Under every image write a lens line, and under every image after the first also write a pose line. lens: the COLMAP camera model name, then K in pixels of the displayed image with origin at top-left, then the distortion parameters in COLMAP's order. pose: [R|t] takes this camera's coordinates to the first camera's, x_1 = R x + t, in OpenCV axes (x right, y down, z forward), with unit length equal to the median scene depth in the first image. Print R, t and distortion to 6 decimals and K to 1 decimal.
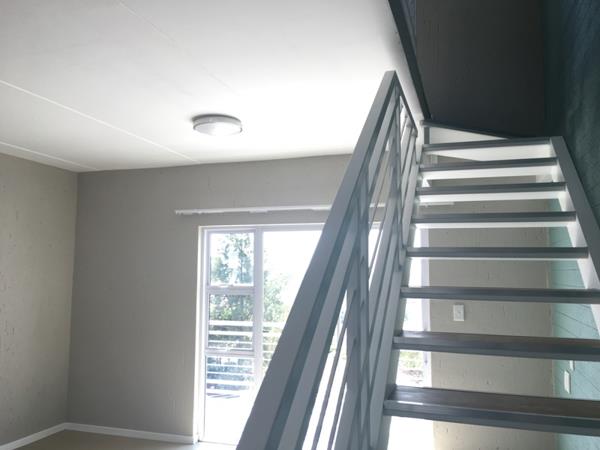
lens RADIAL K [[506.0, 0, 300.0], [0, 506.0, 225.0], [0, 0, 1]] dist [0.000638, -0.005754]
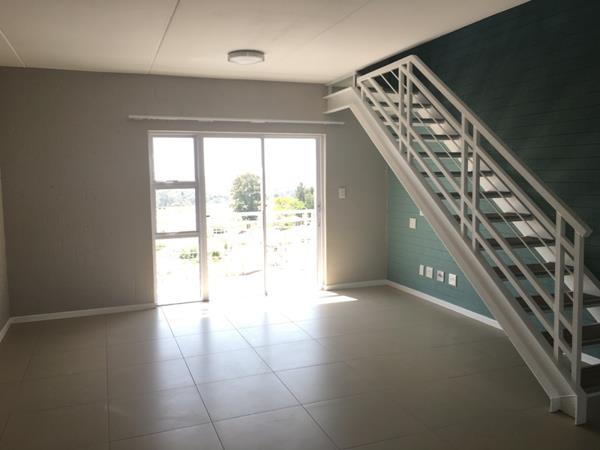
lens RADIAL K [[506.0, 0, 300.0], [0, 506.0, 225.0], [0, 0, 1]] dist [0.000638, -0.005754]
pose [[0.776183, -0.070797, 0.626521, -0.692259], [-0.040089, 0.986124, 0.161098, 0.015806], [-0.629232, -0.150158, 0.762574, -0.138641]]
